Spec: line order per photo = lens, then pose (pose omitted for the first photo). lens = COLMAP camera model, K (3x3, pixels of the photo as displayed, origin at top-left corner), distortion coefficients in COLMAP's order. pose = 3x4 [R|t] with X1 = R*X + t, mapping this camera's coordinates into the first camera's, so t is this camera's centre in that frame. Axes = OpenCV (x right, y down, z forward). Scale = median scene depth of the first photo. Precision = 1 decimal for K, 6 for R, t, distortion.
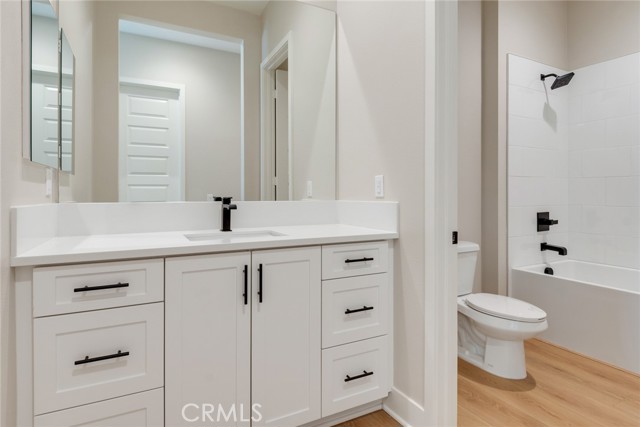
lens RADIAL K [[335.1, 0, 301.9], [0, 335.1, 199.5], [0, 0, 1]] dist [-0.001372, -0.000286]
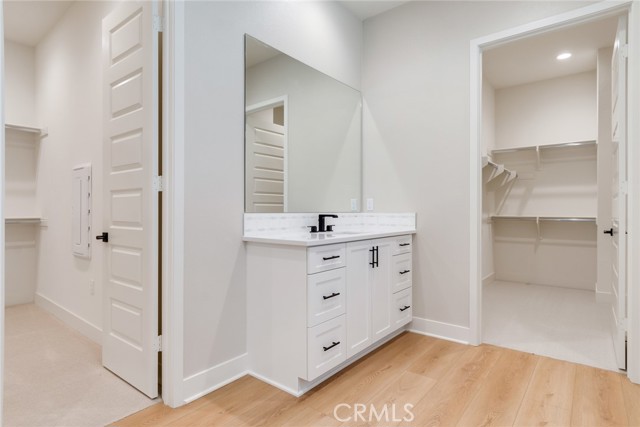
lens RADIAL K [[339.1, 0, 315.2], [0, 339.1, 204.2], [0, 0, 1]] dist [0.000253, -0.000301]
pose [[0.913612, 0.009037, 0.406487, -0.455331], [0.002185, 0.999629, -0.027135, 0.003906], [-0.406582, 0.025679, 0.913253, -0.218675]]
